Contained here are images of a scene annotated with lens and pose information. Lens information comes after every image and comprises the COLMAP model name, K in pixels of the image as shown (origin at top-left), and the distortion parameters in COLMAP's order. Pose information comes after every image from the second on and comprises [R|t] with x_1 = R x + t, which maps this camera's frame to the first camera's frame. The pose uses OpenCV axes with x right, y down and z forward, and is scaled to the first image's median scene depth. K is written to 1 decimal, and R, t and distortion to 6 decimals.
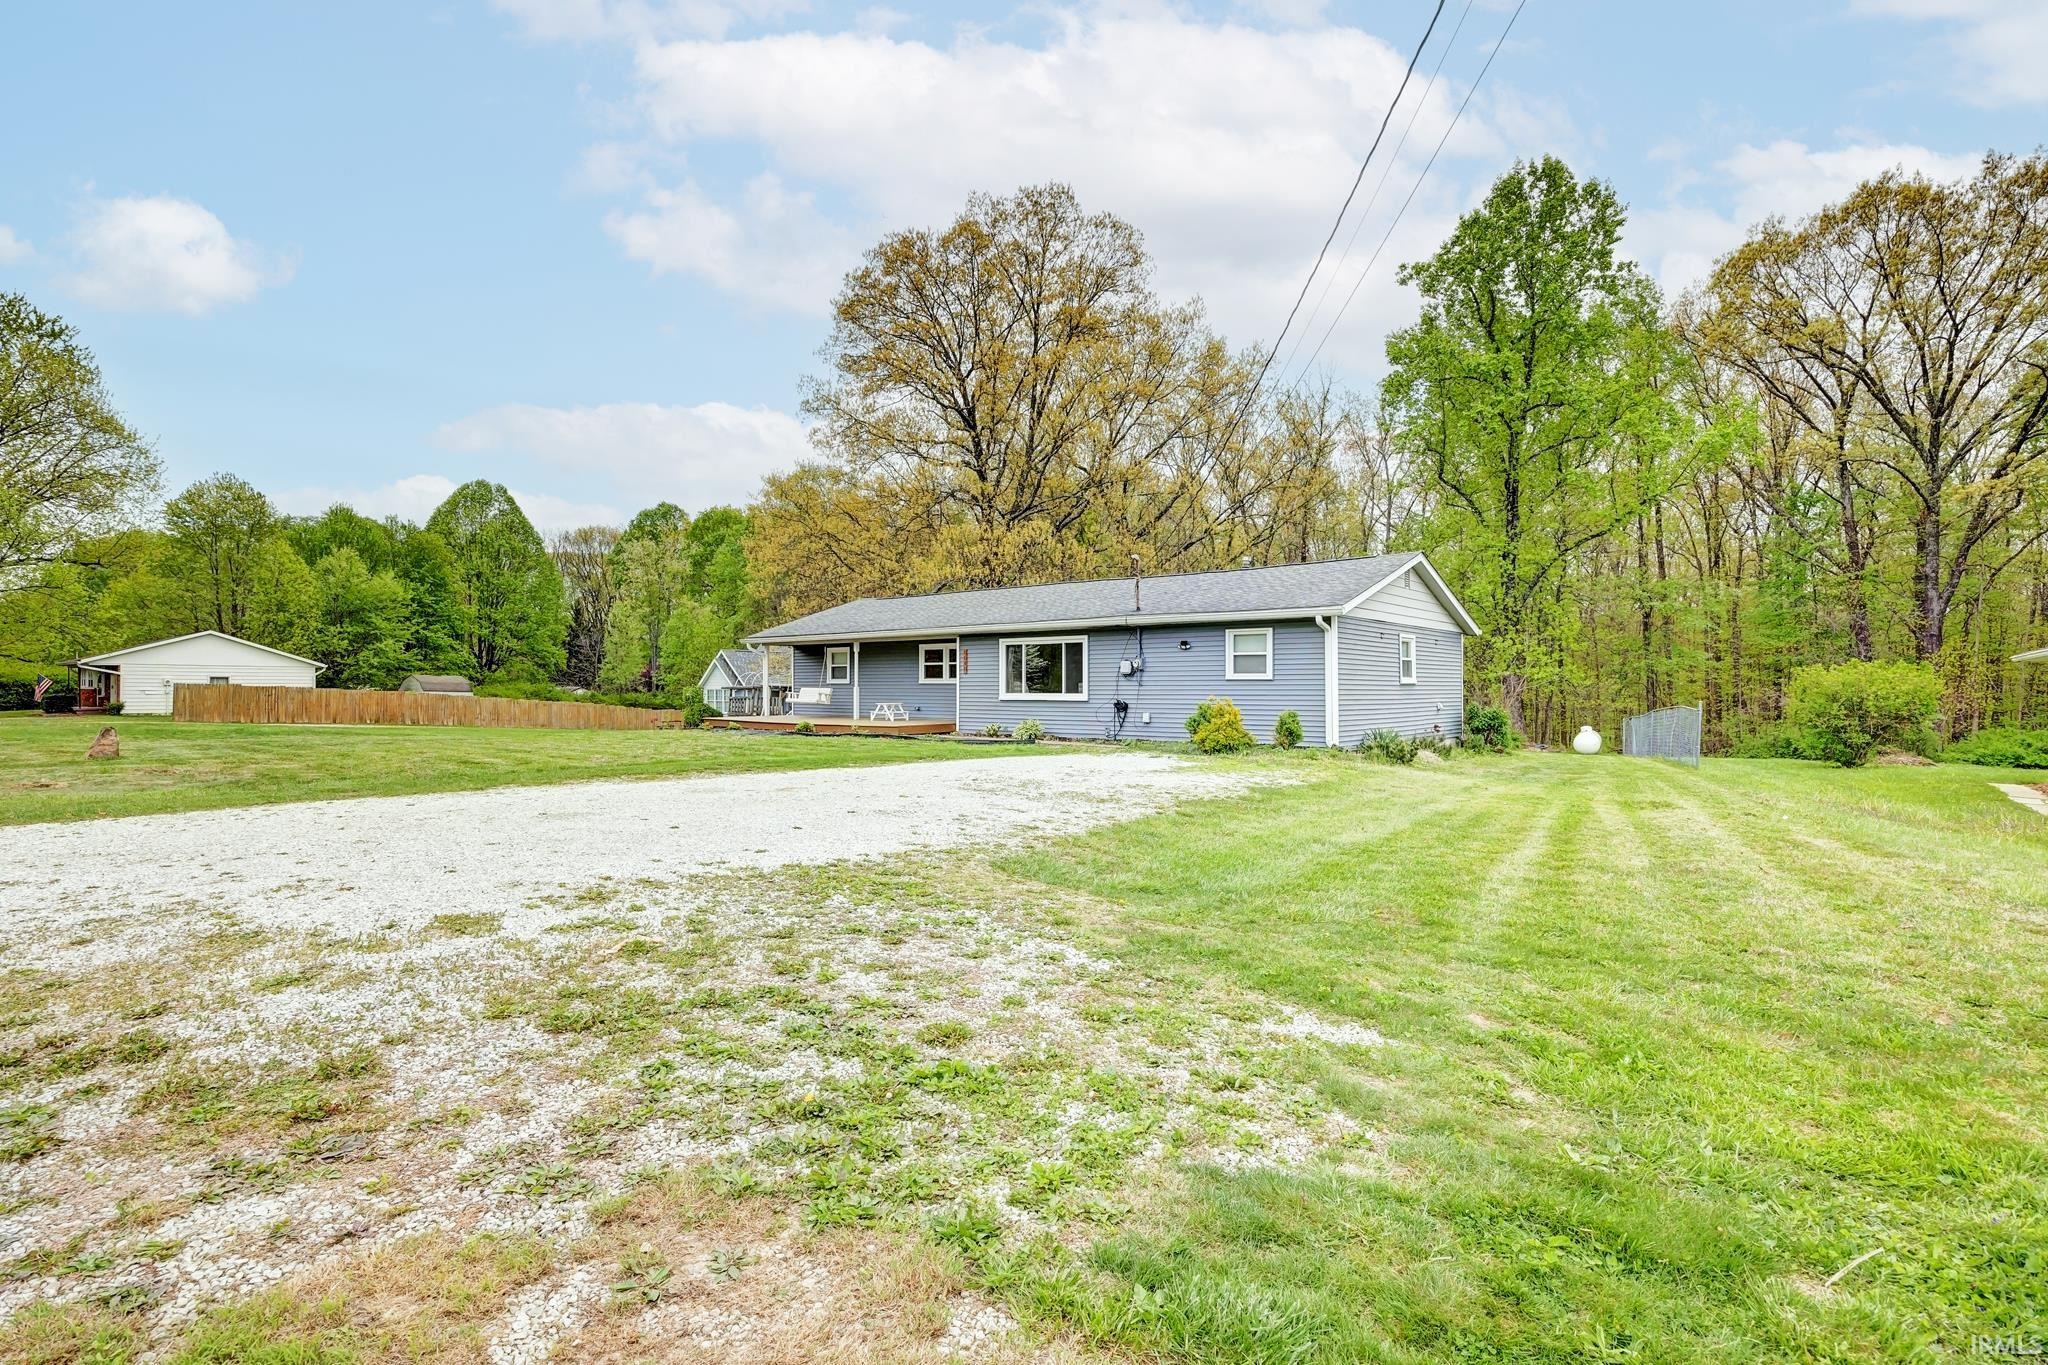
lens RADIAL K [[1004.5, 0, 1027.5], [0, 1004.5, 686.7], [0, 0, 1]] dist [0.000760, 0.000015]
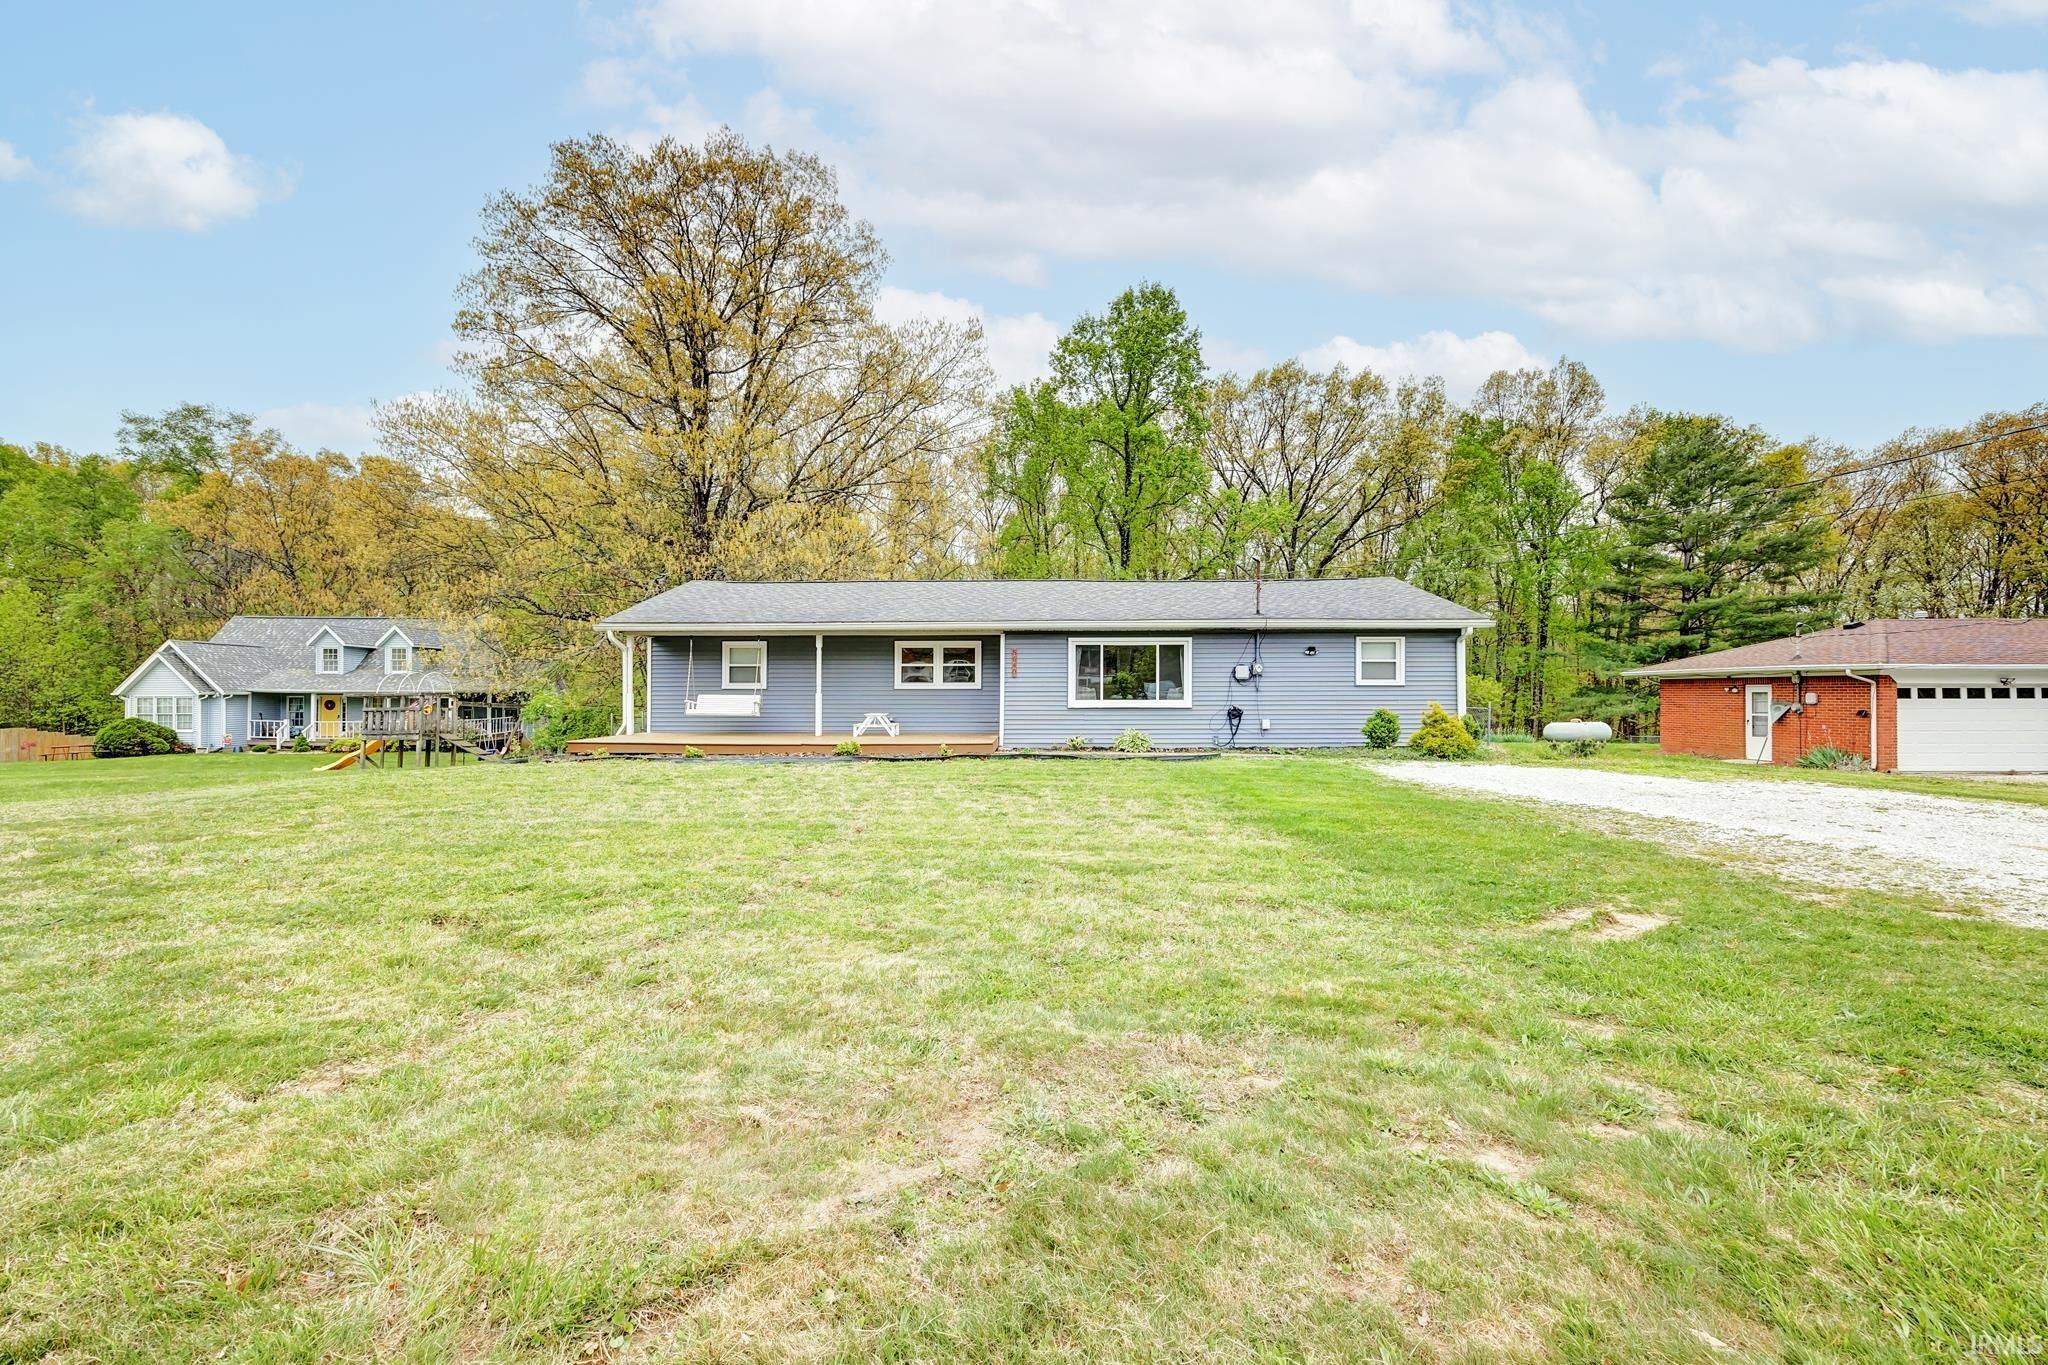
lens RADIAL K [[822.1, 0, 1023.8], [0, 822.1, 677.5], [0, 0, 1]] dist [-0.000582, 0.000043]
pose [[0.780246, 0.009088, 0.625407, -0.505580], [0.001128, 0.999872, -0.015937, -0.001736], [-0.625472, 0.013140, 0.780136, 0.467710]]
